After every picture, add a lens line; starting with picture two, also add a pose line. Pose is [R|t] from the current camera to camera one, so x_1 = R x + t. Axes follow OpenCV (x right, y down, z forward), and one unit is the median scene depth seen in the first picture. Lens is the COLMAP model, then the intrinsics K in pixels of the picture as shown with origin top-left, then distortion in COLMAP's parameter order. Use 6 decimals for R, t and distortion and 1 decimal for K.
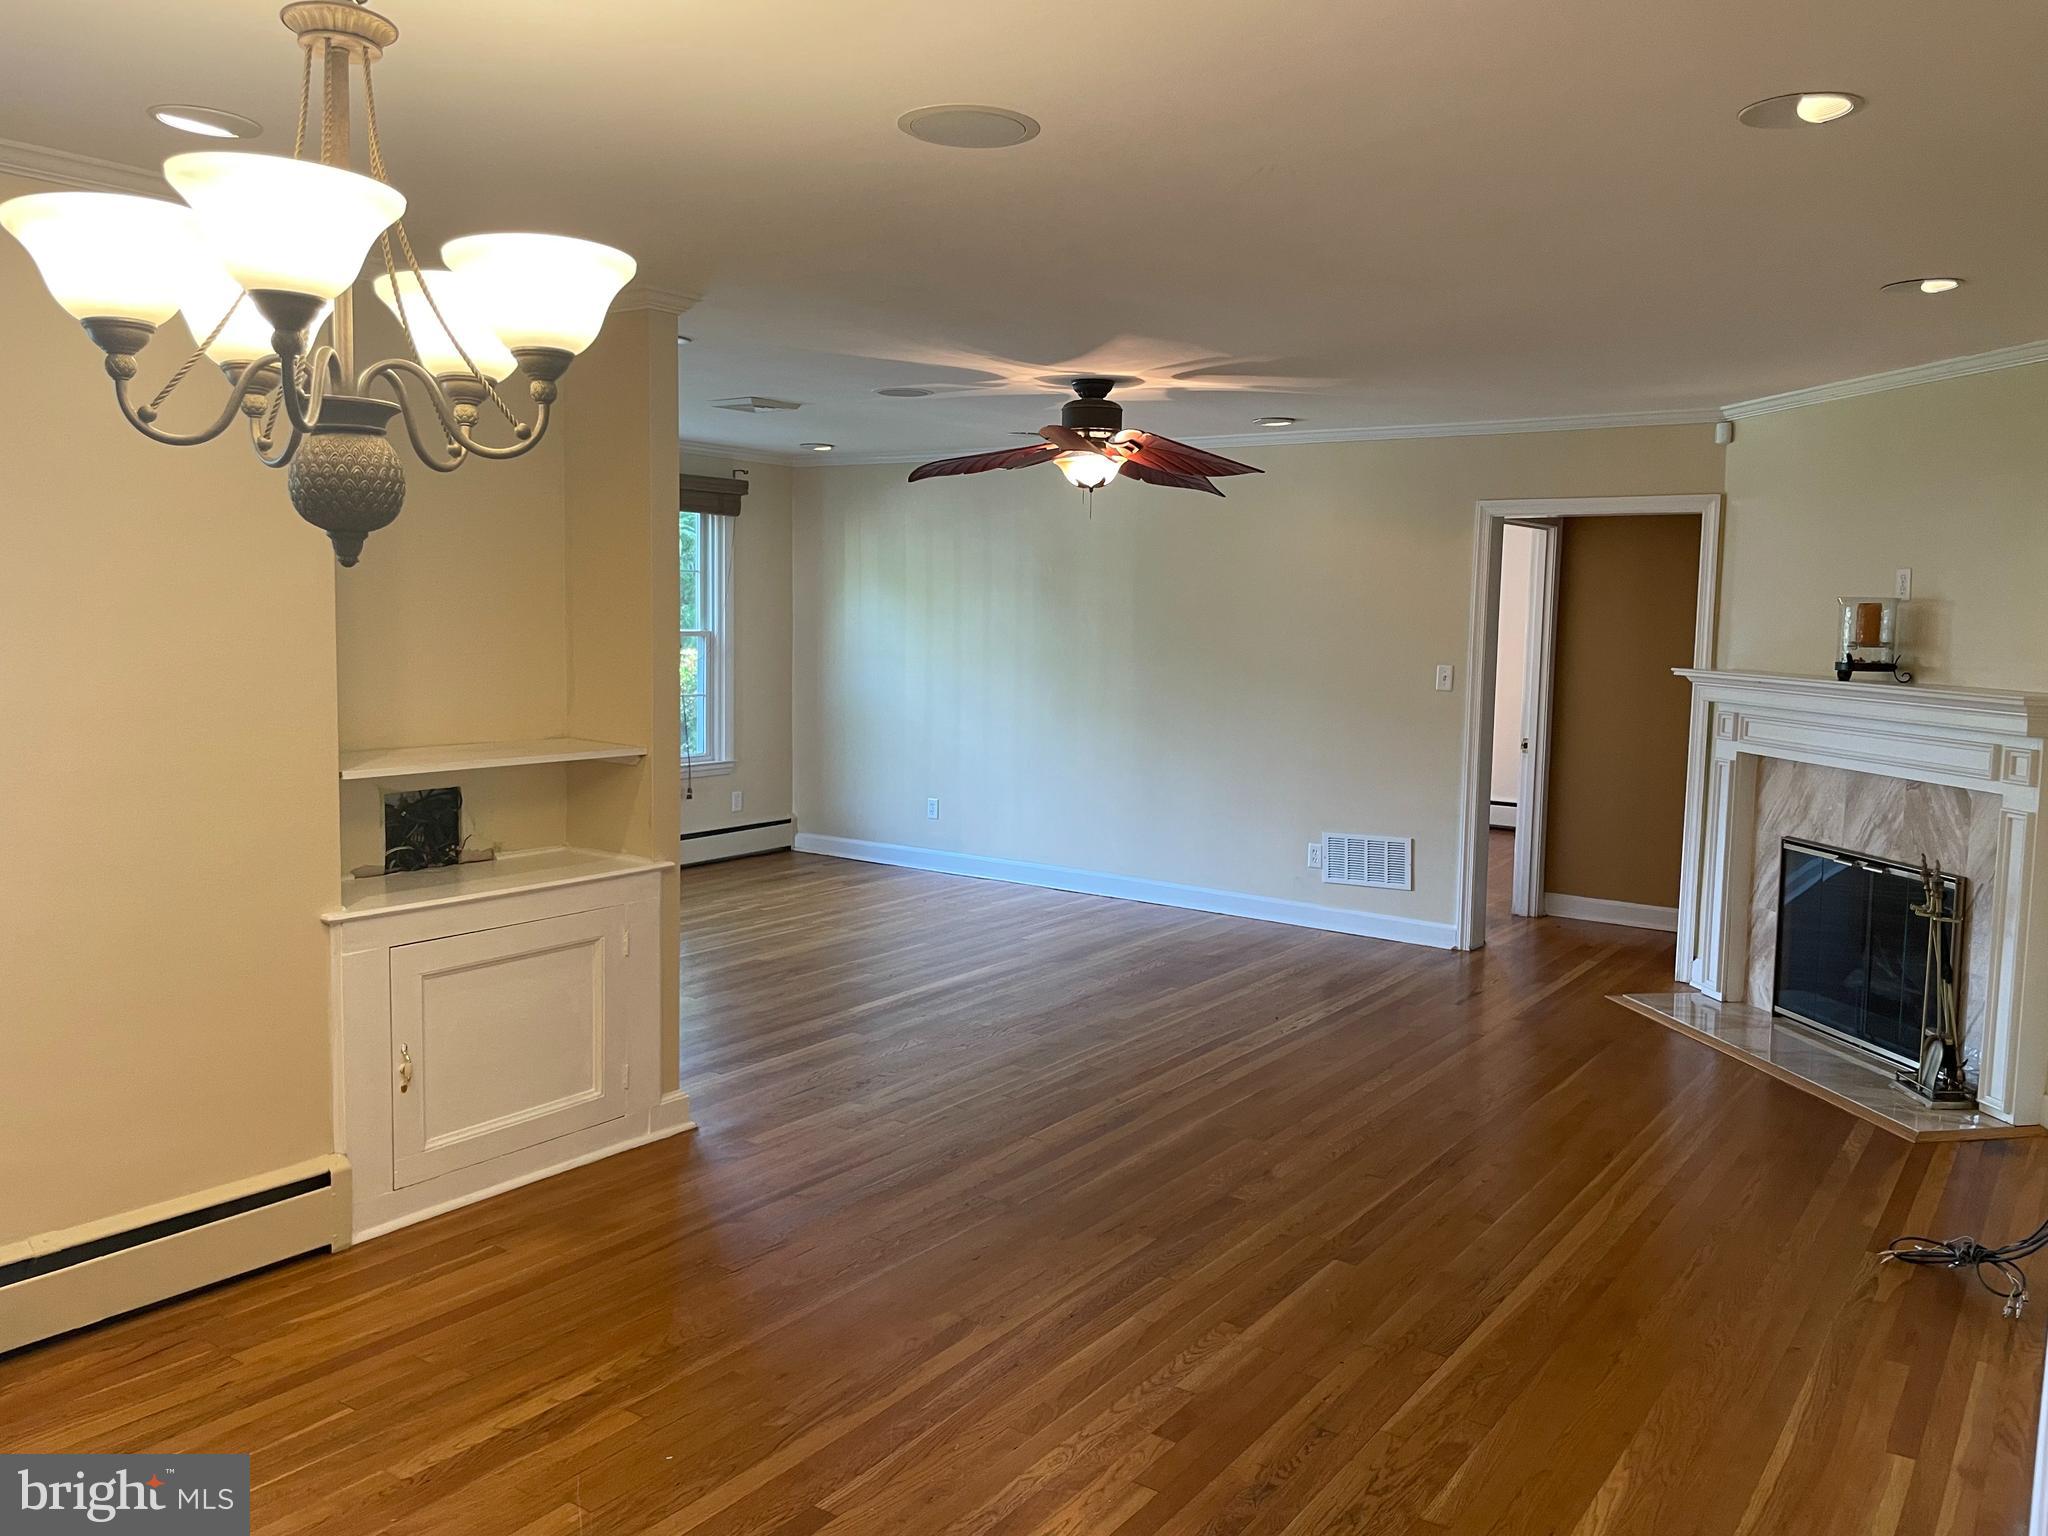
lens RADIAL K [[1546.8, 0, 1029.7], [0, 1546.8, 748.4], [0, 0, 1]] dist [0.090375, -0.122631]
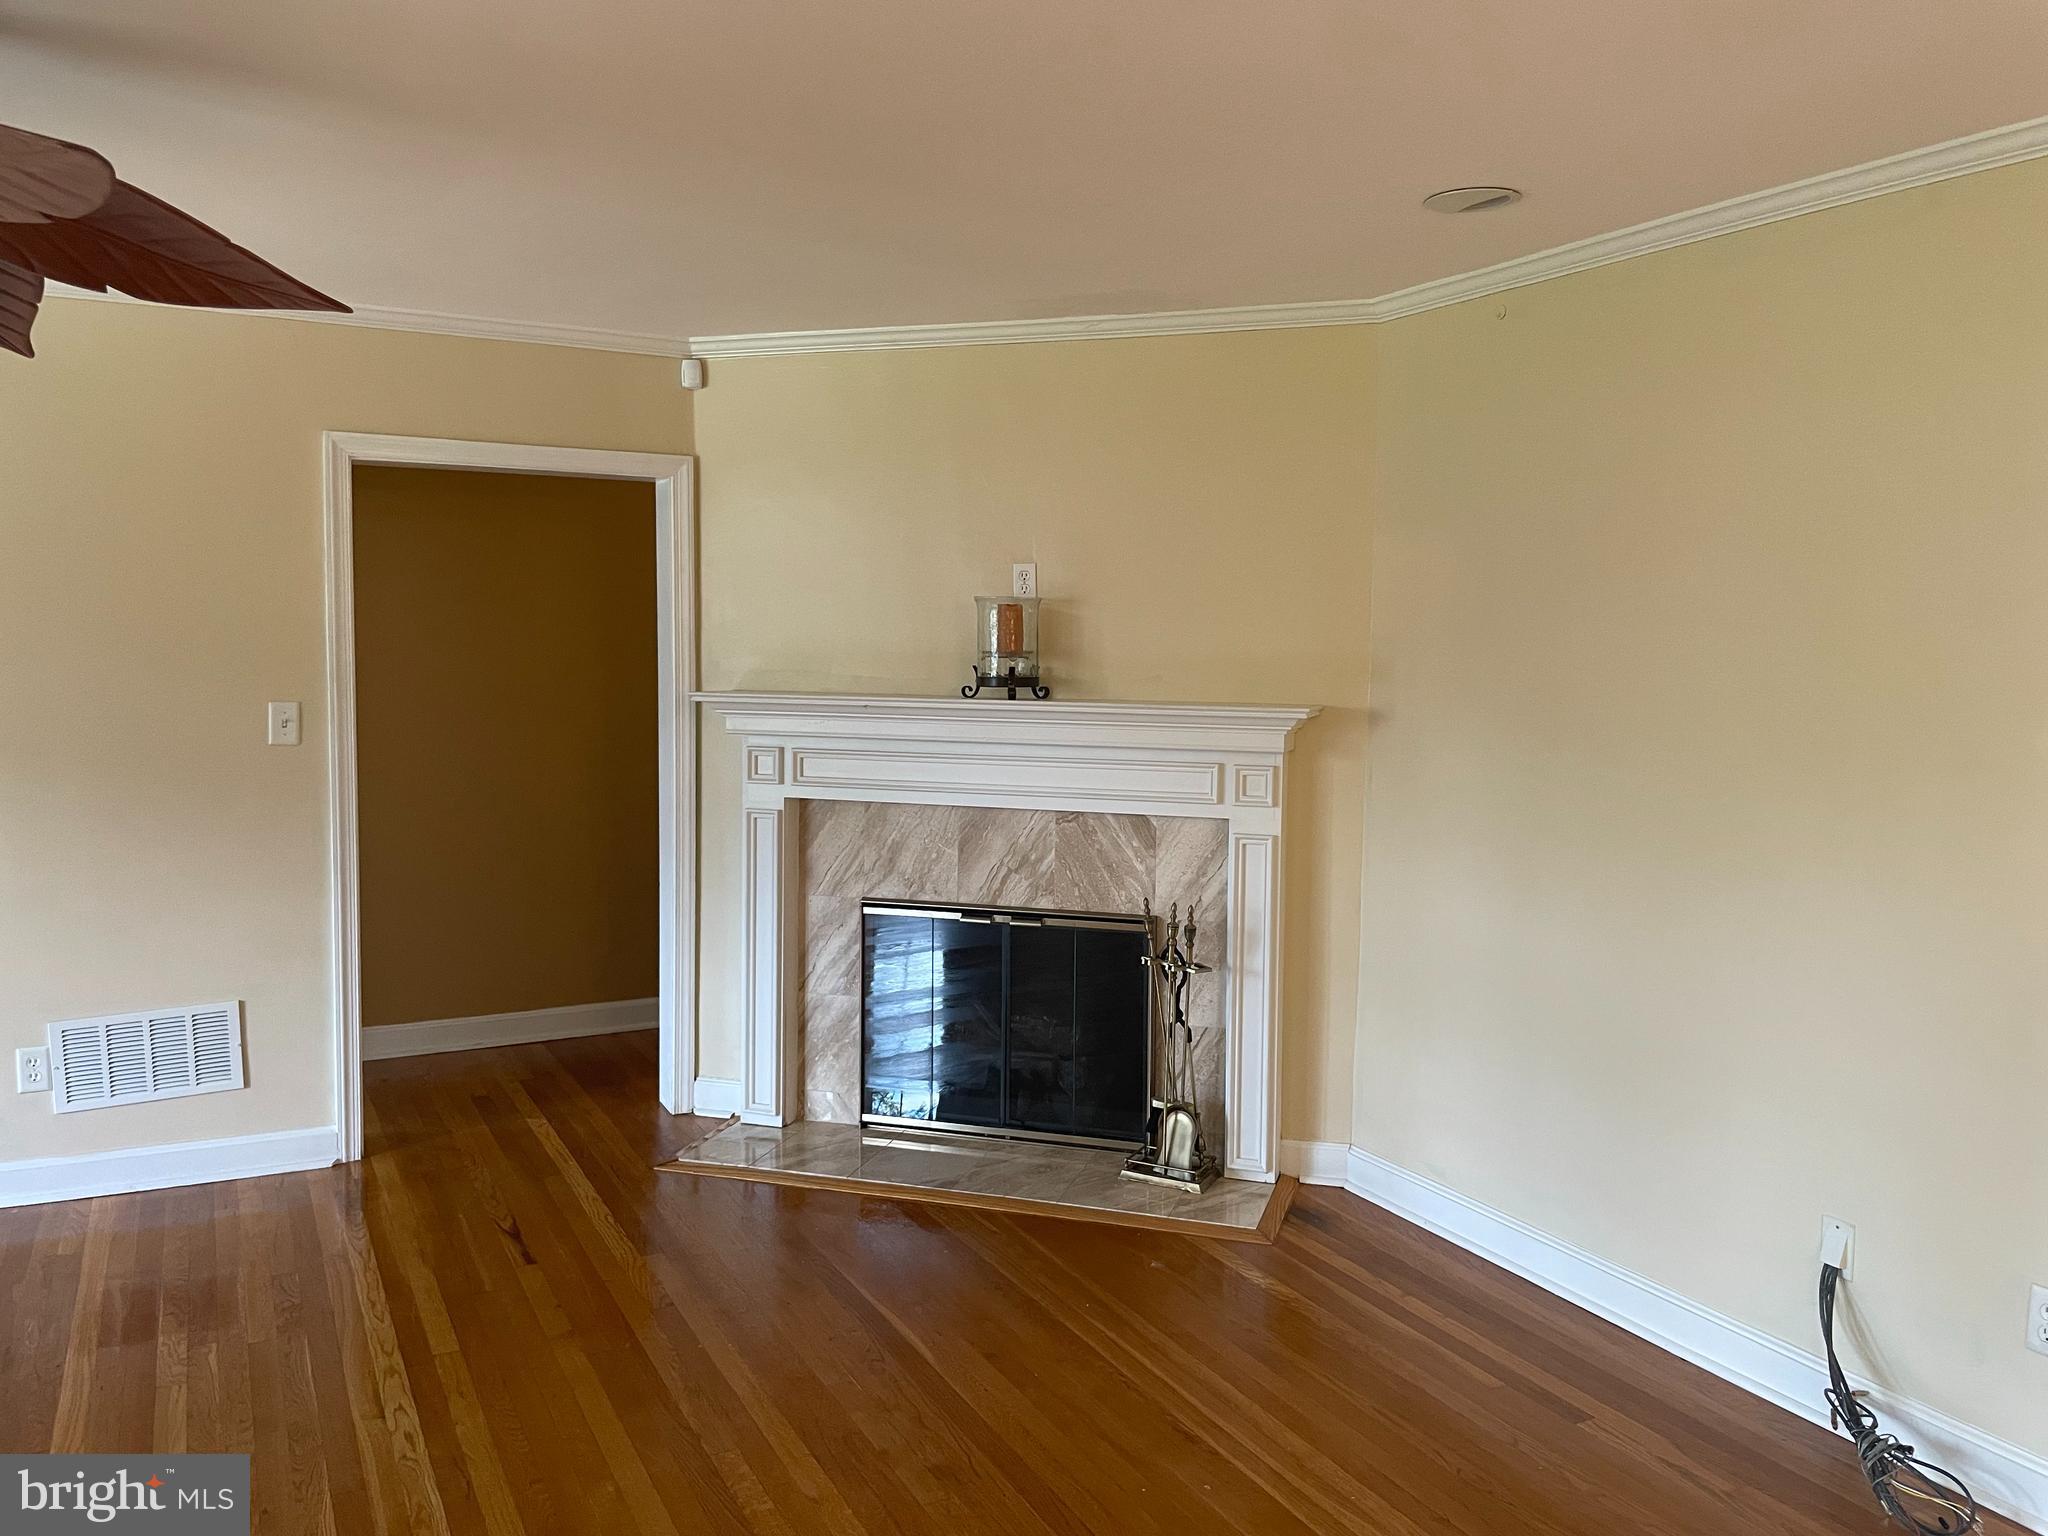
lens RADIAL K [[1558.0, 0, 1055.0], [0, 1558.0, 756.0], [0, 0, 1]] dist [0.094725, -0.130626]
pose [[0.450361, -0.082617, 0.889016, -0.169819], [0.080858, 0.995392, 0.051542, -0.048466], [-0.889178, 0.048672, 0.454966, 0.555573]]
